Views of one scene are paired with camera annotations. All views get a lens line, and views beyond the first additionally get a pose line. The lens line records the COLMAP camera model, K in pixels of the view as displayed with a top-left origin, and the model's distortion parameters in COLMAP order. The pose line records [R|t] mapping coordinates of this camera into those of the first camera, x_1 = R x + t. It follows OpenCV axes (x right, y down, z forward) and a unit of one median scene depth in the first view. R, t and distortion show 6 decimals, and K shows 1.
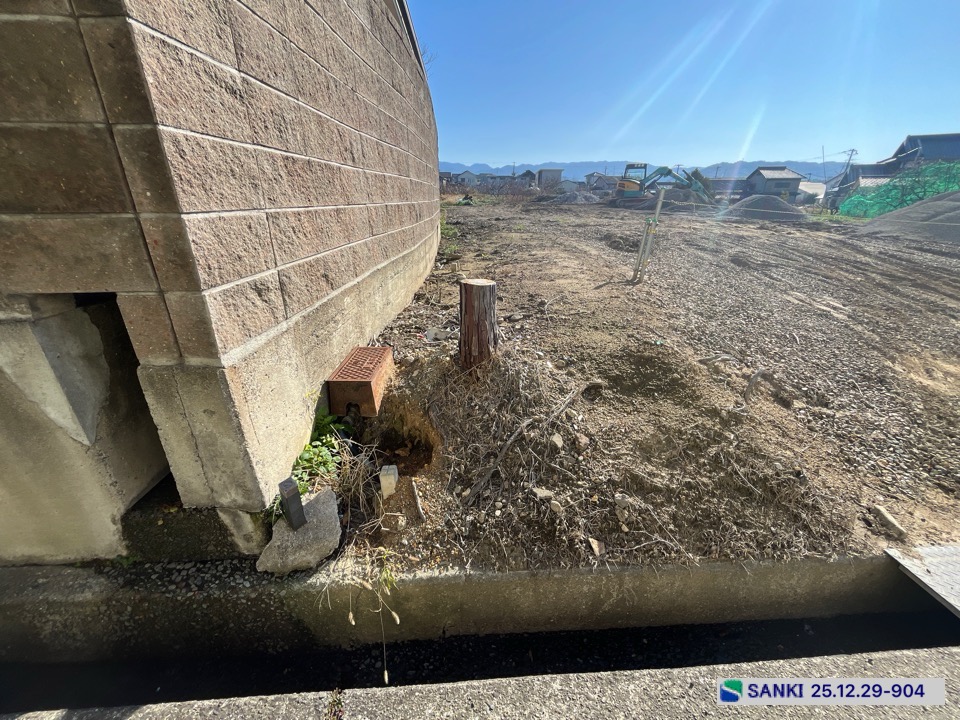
lens RADIAL K [[389.6, 0, 477.1], [0, 389.6, 360.4], [0, 0, 1]] dist [-0.003013, 0.000023]
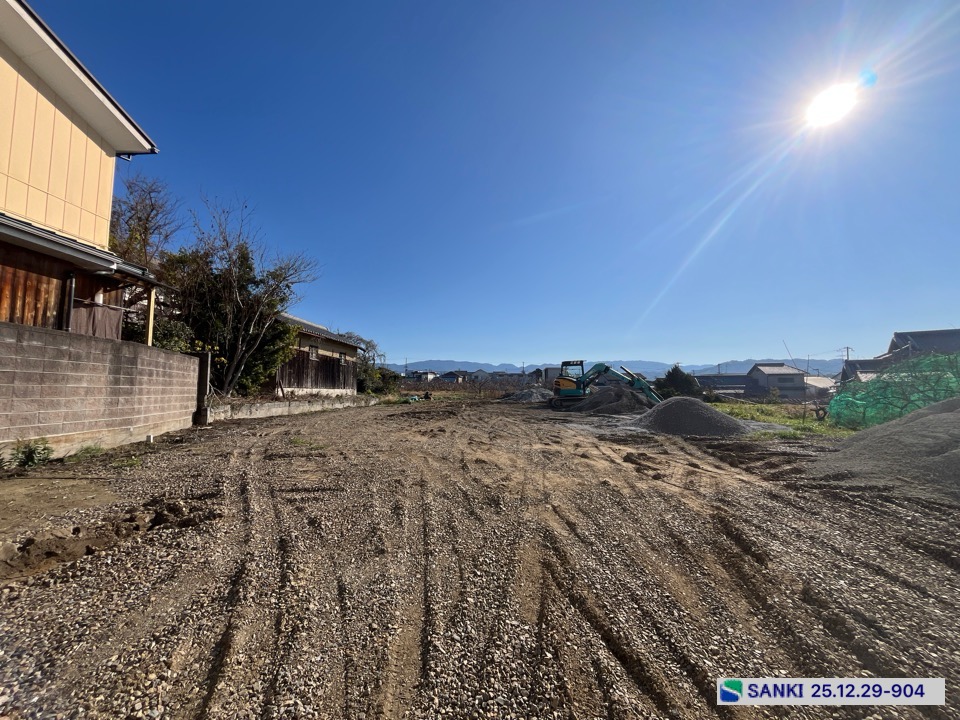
lens RADIAL K [[389.6, 0, 477.0], [0, 389.6, 360.3], [0, 0, 1]] dist [-0.003013, 0.000023]
pose [[0.997626, -0.007528, -0.068458, 1.883803], [-0.024704, 0.888751, -0.457724, -0.696908], [0.064288, 0.458328, 0.886455, 1.460702]]
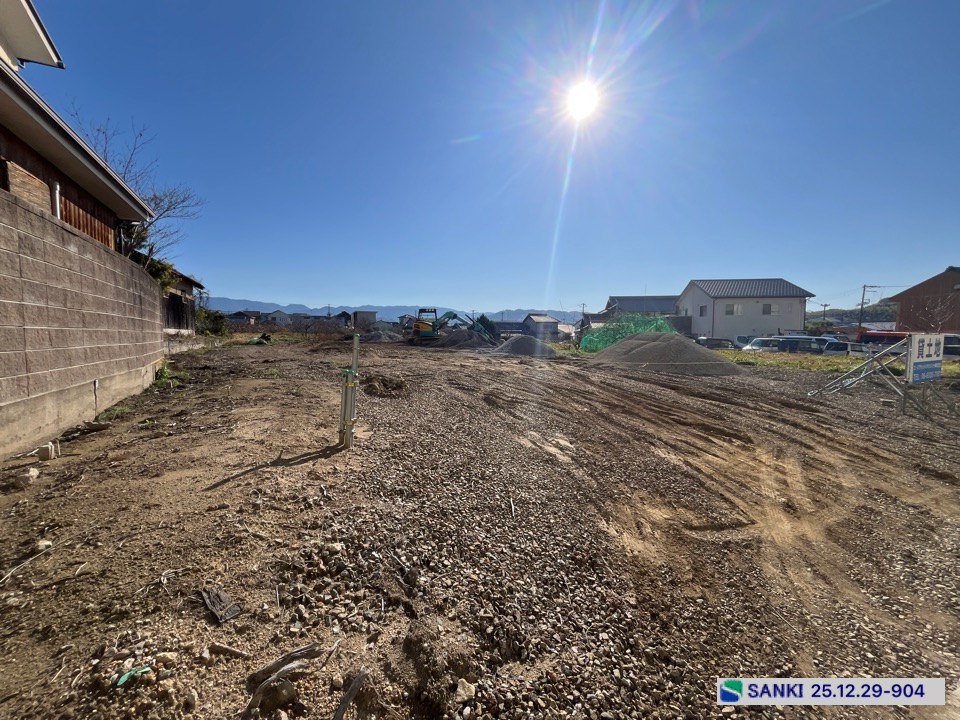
lens RADIAL K [[389.6, 0, 477.1], [0, 389.6, 360.4], [0, 0, 1]] dist [-0.003013, 0.000023]
pose [[0.905725, -0.027134, 0.422996, 0.460414], [0.163472, 0.943106, -0.289532, -0.135375], [-0.391074, 0.331384, 0.858630, 0.249215]]
